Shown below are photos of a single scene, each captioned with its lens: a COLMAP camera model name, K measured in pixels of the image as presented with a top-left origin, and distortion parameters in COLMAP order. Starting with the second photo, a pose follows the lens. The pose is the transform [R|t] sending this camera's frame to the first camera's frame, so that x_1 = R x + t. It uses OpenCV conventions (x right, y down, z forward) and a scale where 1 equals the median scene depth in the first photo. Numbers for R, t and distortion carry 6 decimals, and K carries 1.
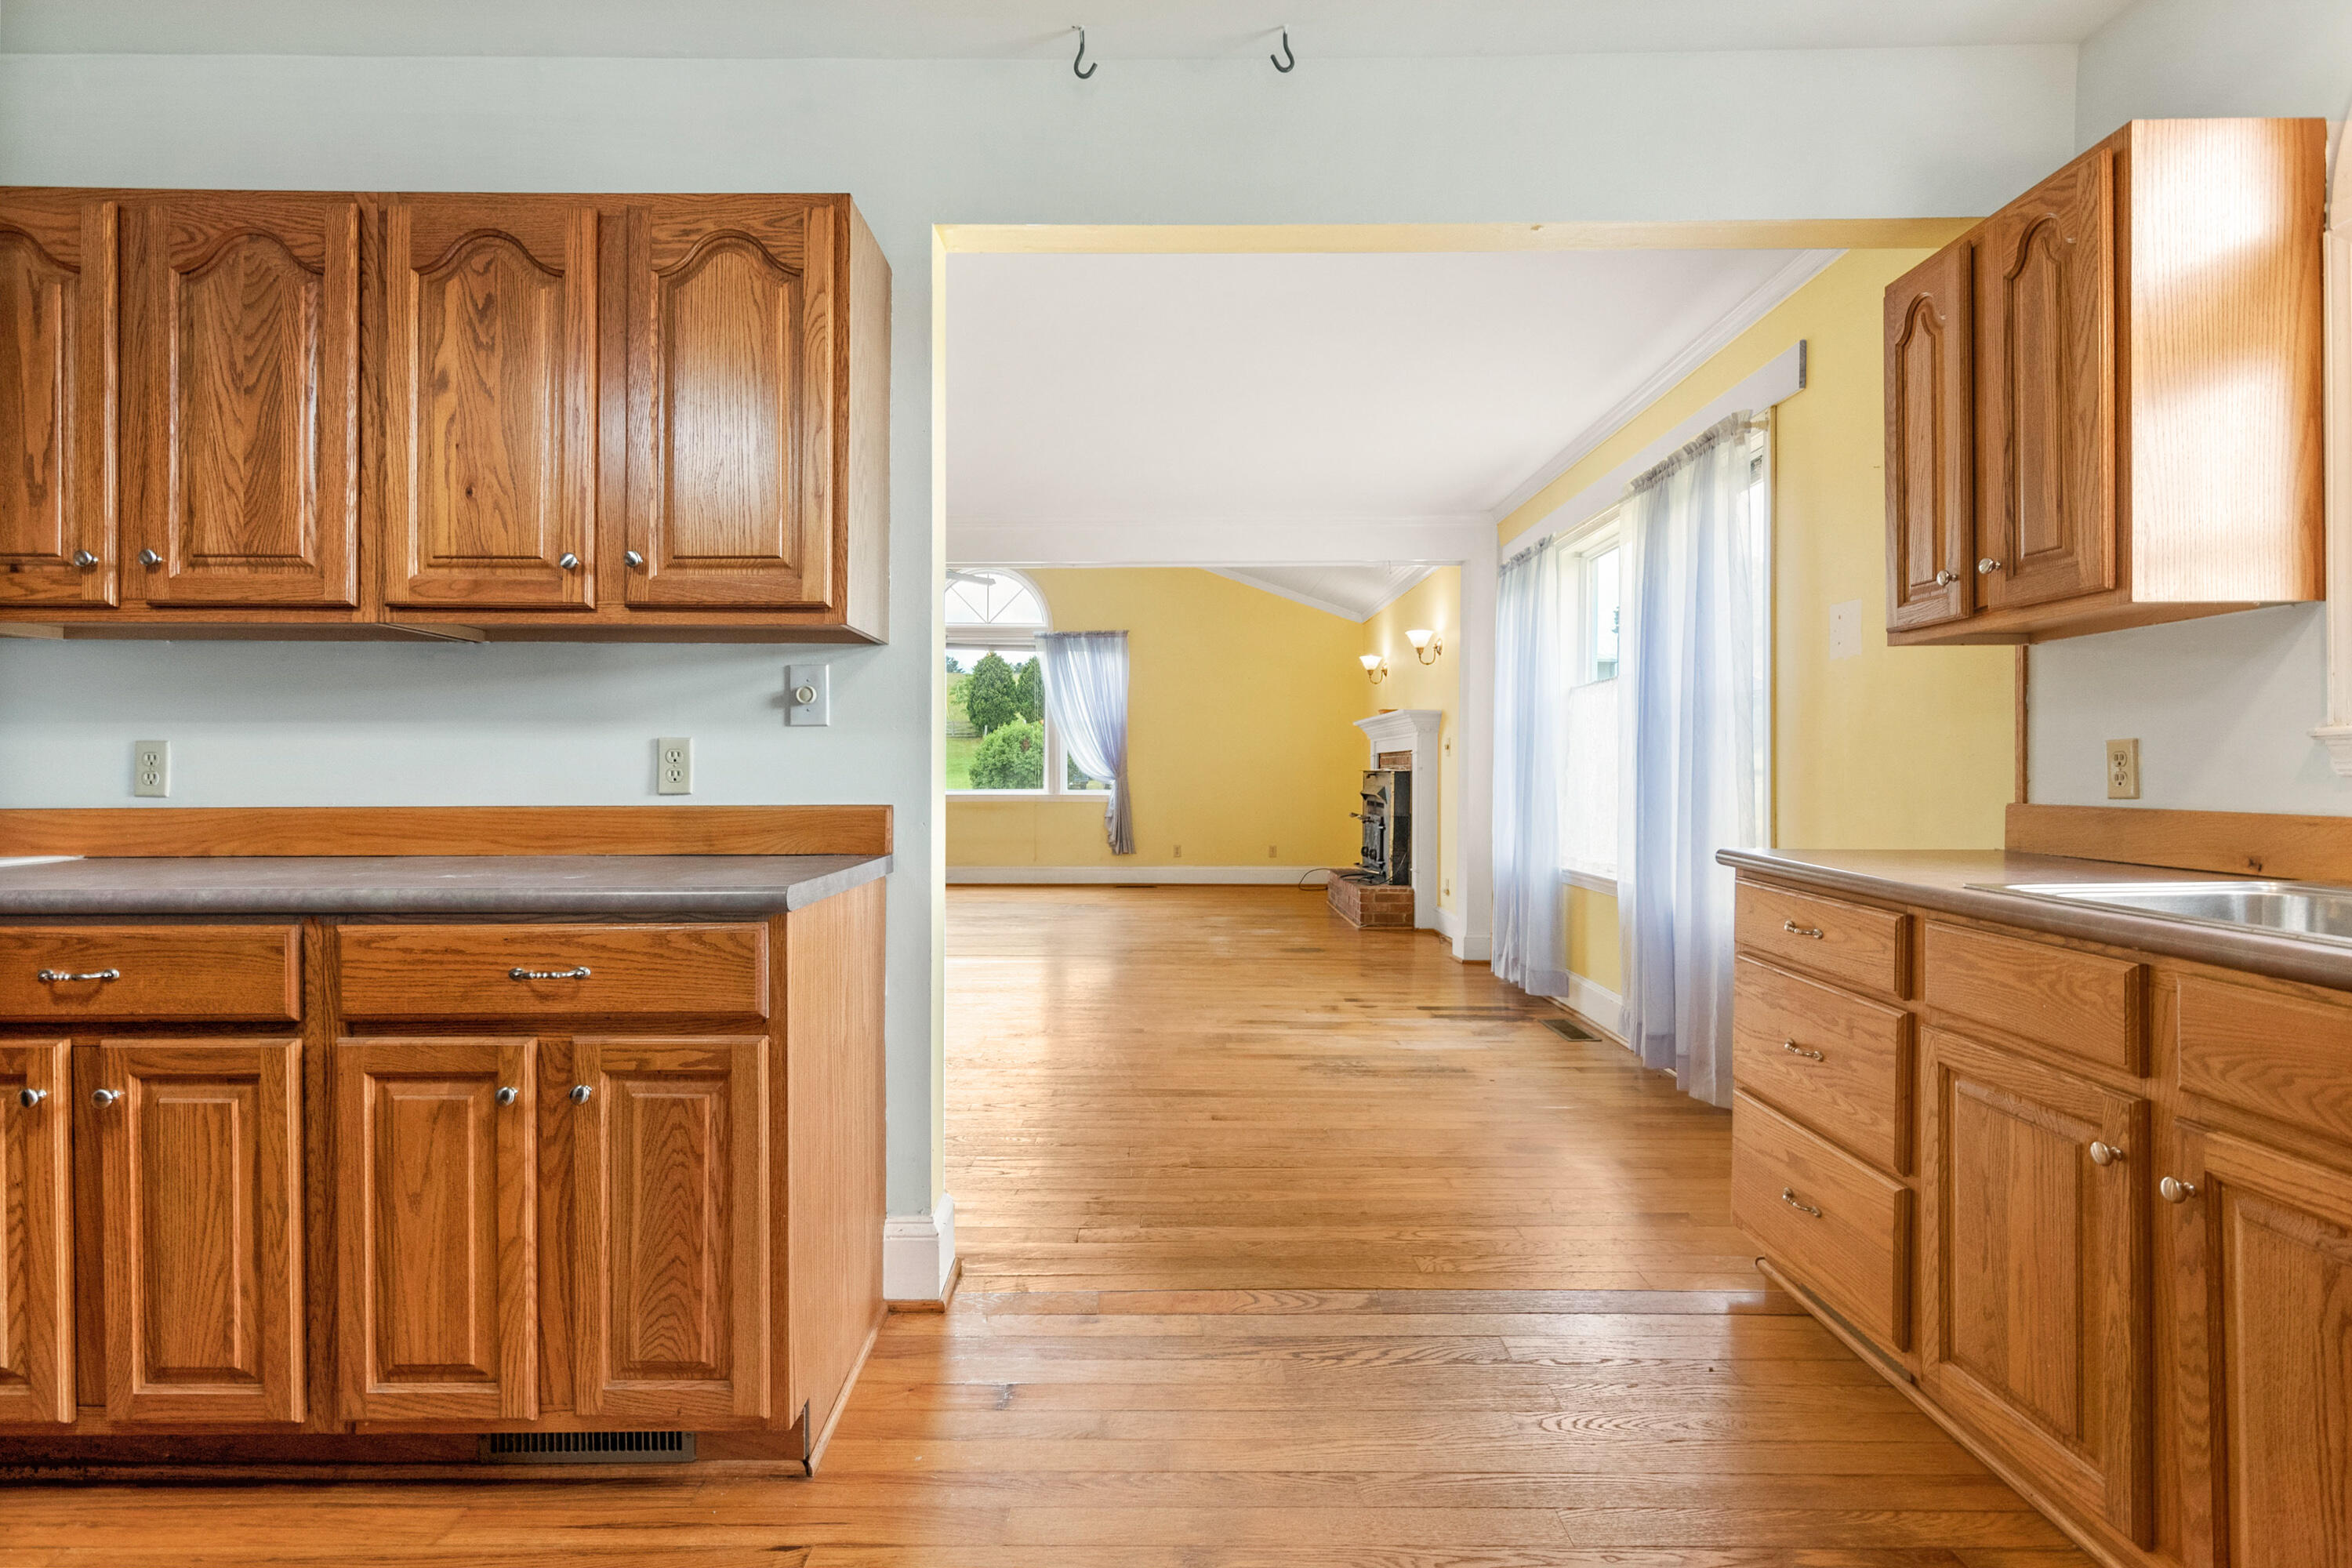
lens RADIAL K [[1140.4, 0, 1149.5], [0, 1140.4, 775.5], [0, 0, 1]] dist [-0.000710, 0.003348]
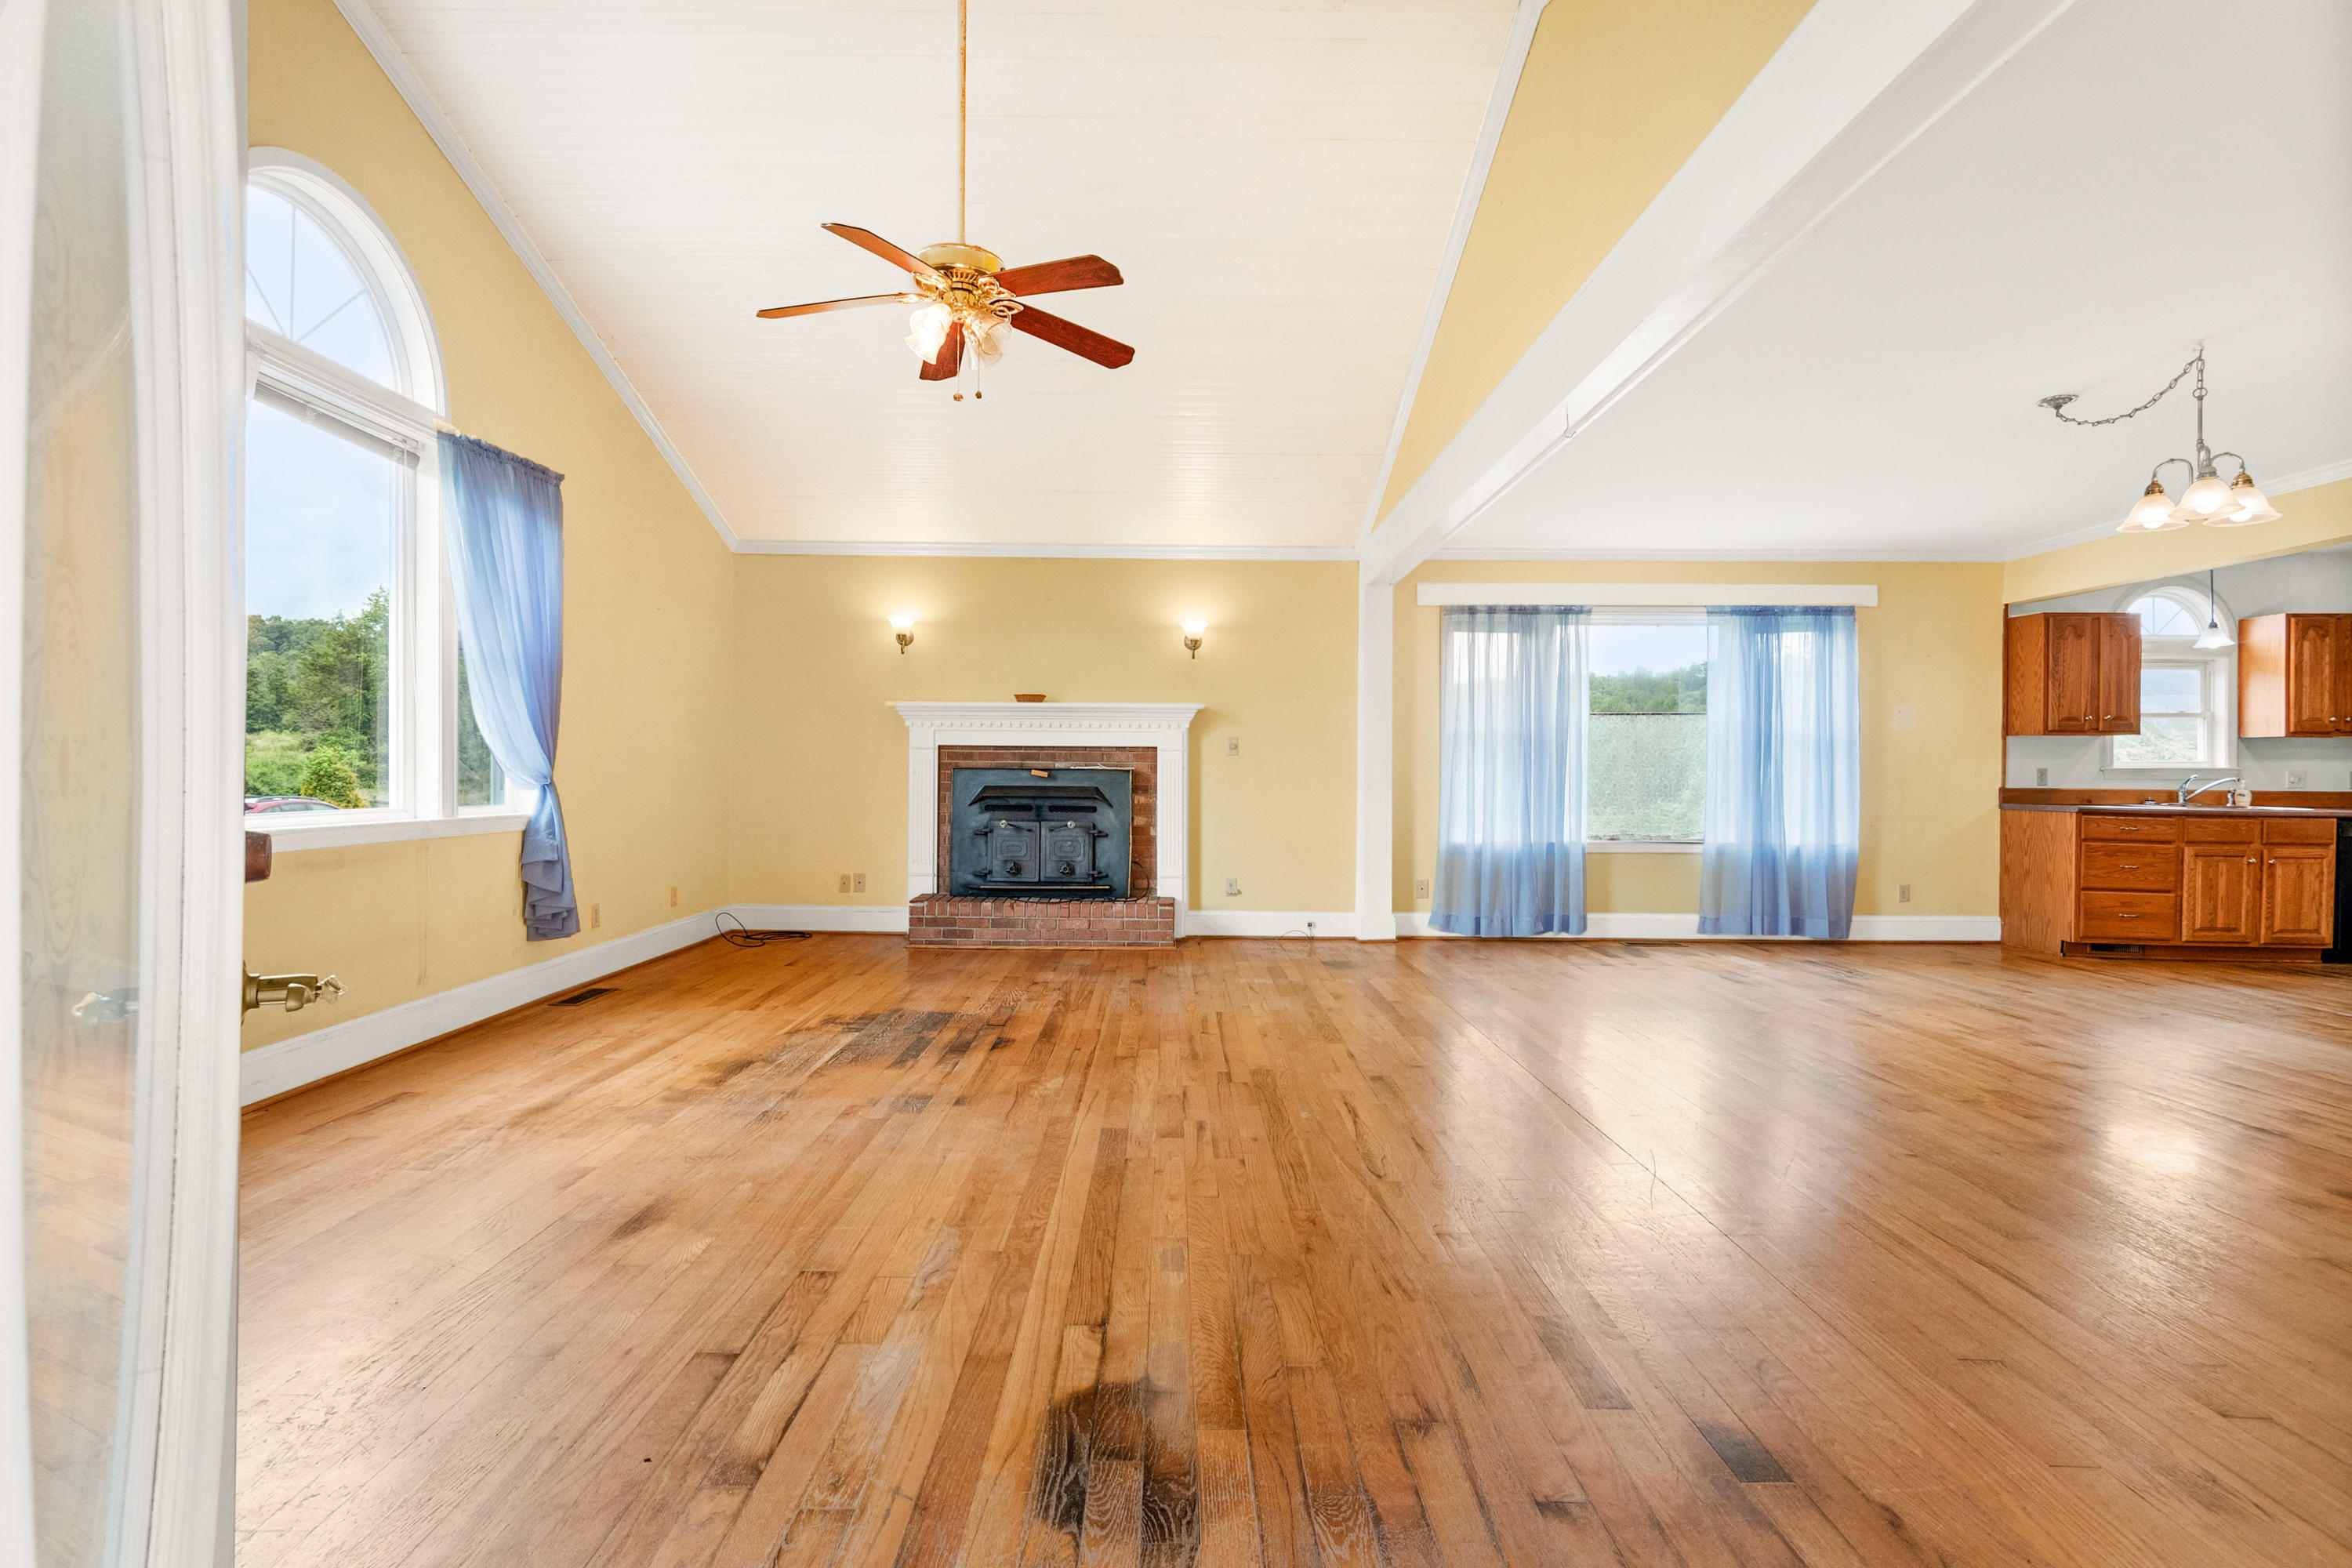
lens RADIAL K [[1140.4, 0, 1165.9], [0, 1140.4, 767.6], [0, 0, 1]] dist [-0.000710, 0.003348]
pose [[-0.012247, 0.002455, 0.999922, -2.672417], [-0.004446, 0.999987, -0.002509, -0.013495], [-0.999915, -0.004476, -0.012236, 3.893789]]
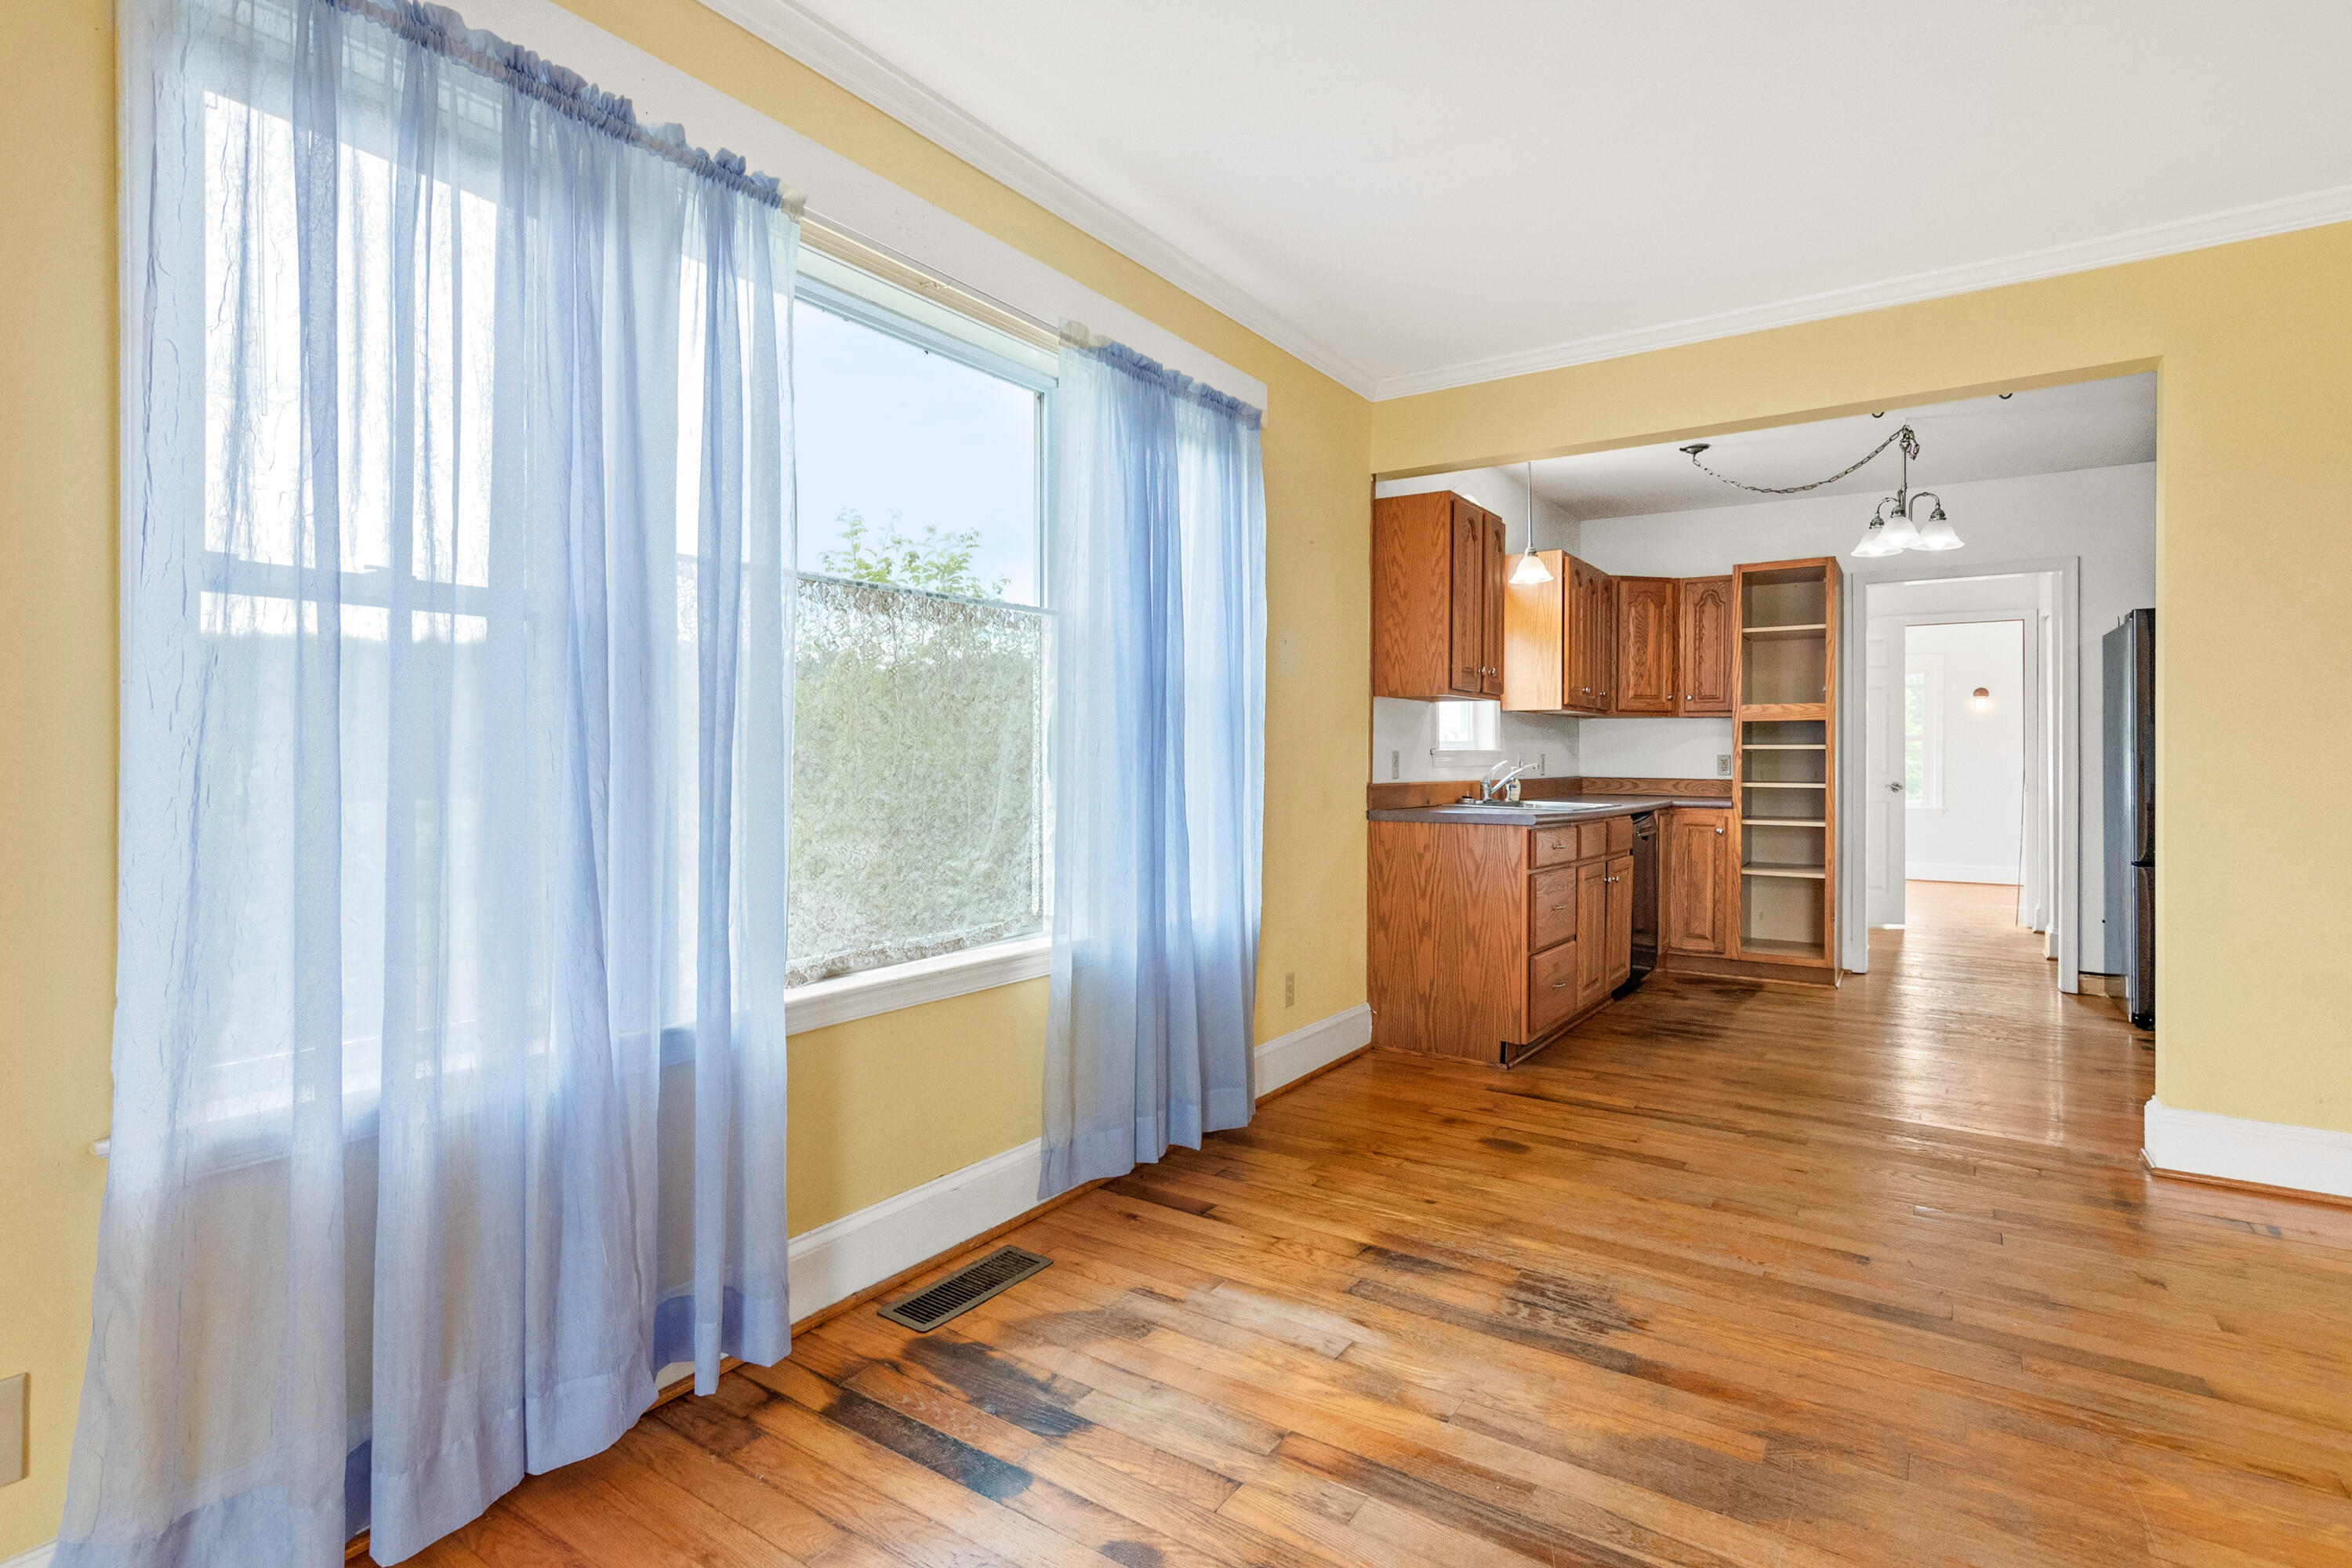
lens RADIAL K [[1140.4, 0, 1158.8], [0, 1140.4, 755.3], [0, 0, 1]] dist [-0.000710, 0.003348]
pose [[-0.829147, -0.003072, 0.559022, 0.042947], [-0.002798, 0.999995, 0.001345, -0.026050], [-0.559023, -0.000448, -0.829152, 3.195549]]
